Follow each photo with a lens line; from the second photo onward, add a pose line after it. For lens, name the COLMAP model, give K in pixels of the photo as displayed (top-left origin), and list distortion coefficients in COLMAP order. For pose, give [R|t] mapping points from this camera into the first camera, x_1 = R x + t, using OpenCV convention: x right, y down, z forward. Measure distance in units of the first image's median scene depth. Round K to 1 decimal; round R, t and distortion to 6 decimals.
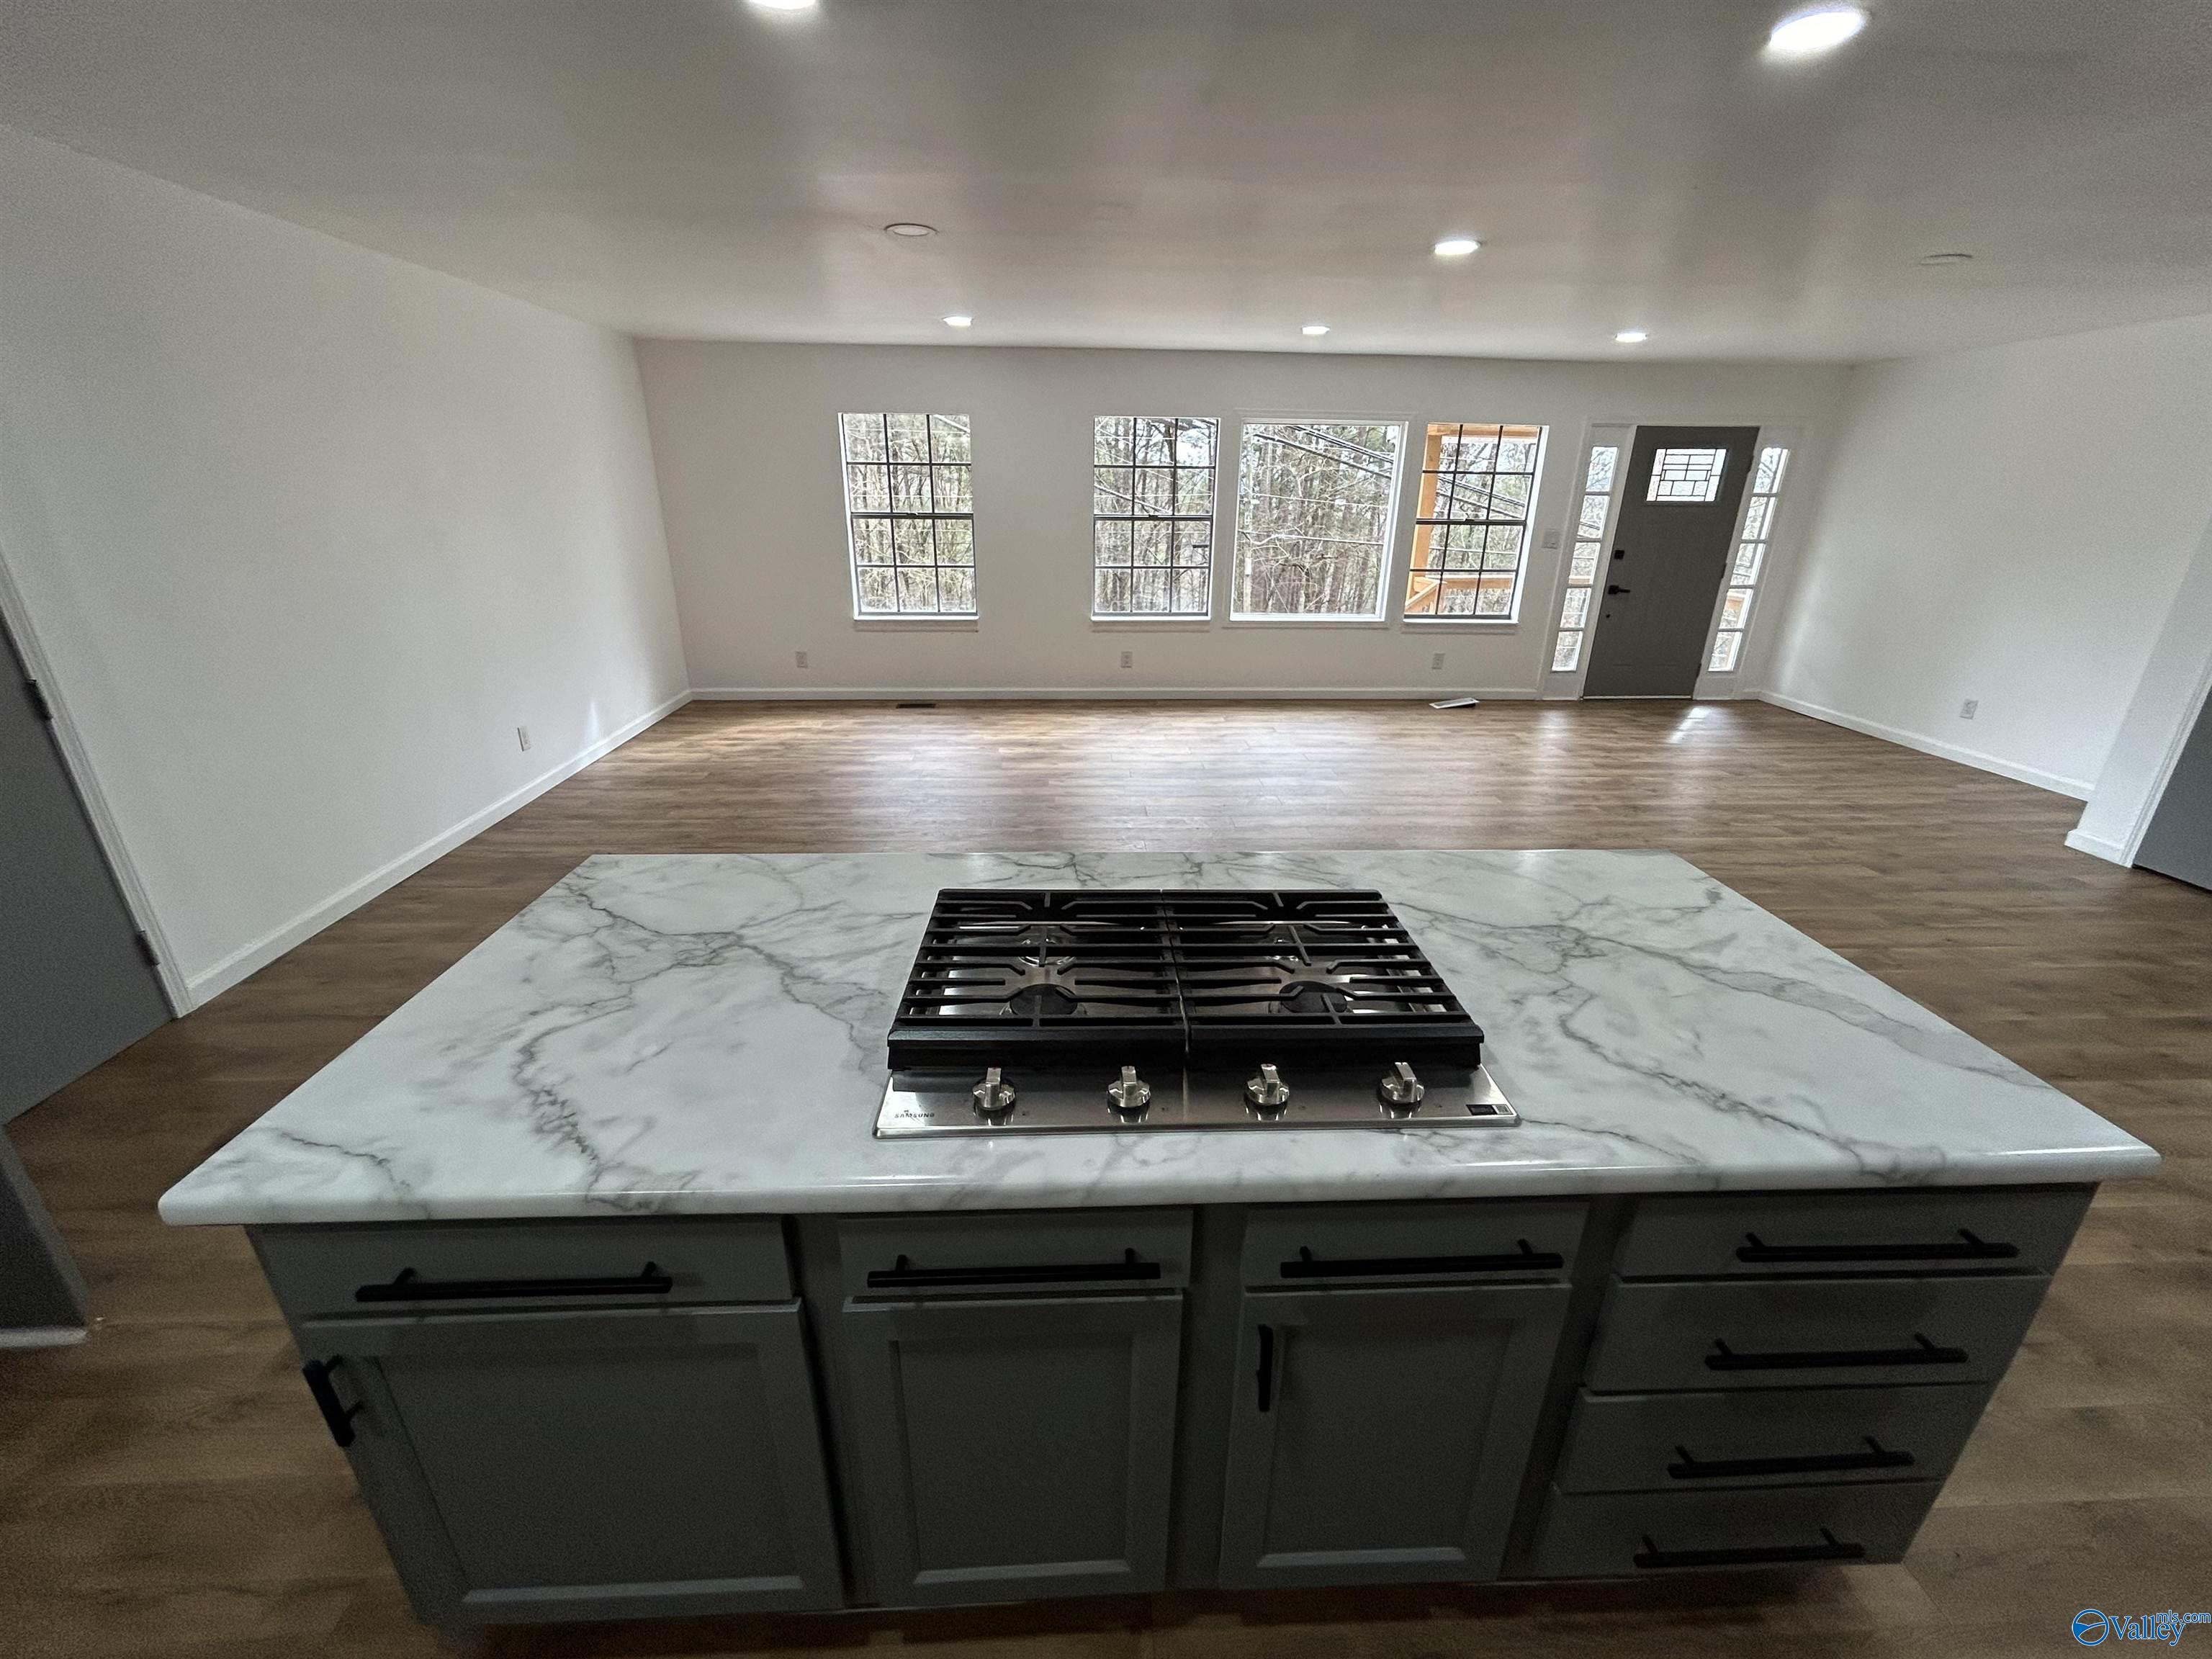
lens RADIAL K [[881.3, 0, 1106.0], [0, 881.3, 829.5], [0, 0, 1]] dist [-0.002069, 0.000081]
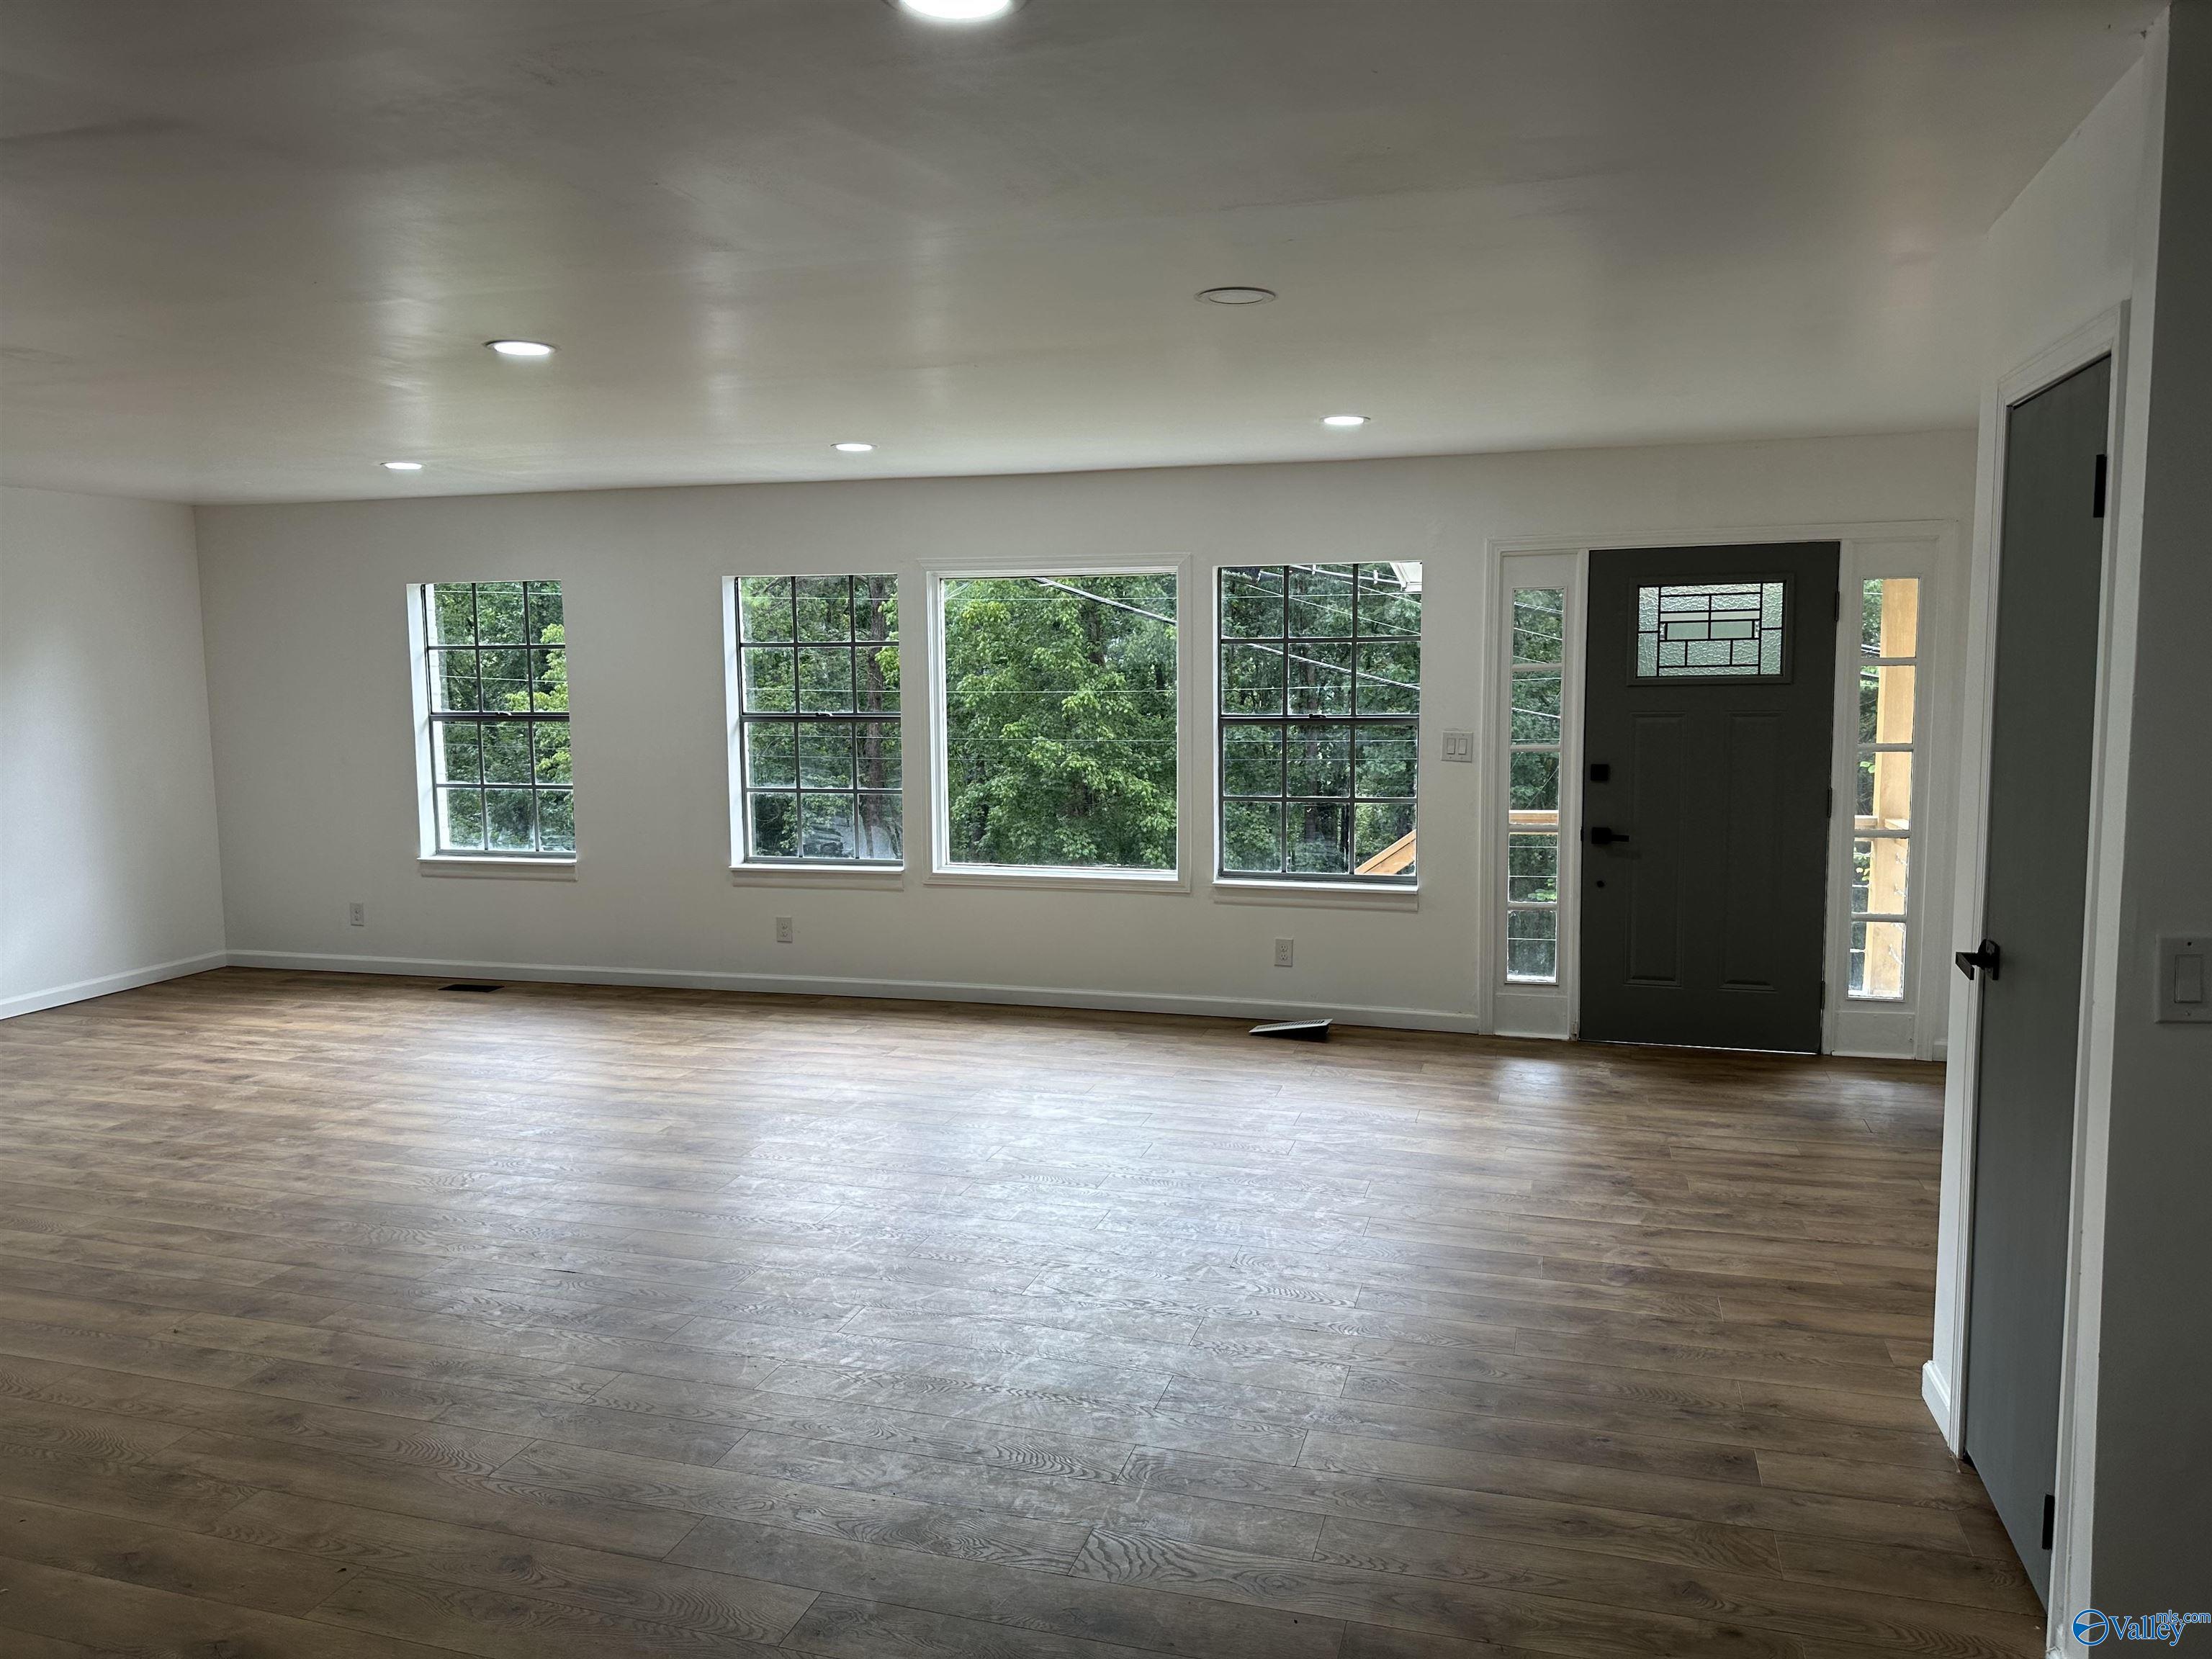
lens RADIAL K [[1566.6, 0, 1106.0], [0, 1566.6, 829.5], [0, 0, 1]] dist [0.048870, -0.056700]
pose [[0.941194, 0.013494, -0.337597, 0.636133], [-0.101217, 0.964572, -0.243630, -0.014081], [0.322349, 0.263473, 0.909216, 0.040146]]
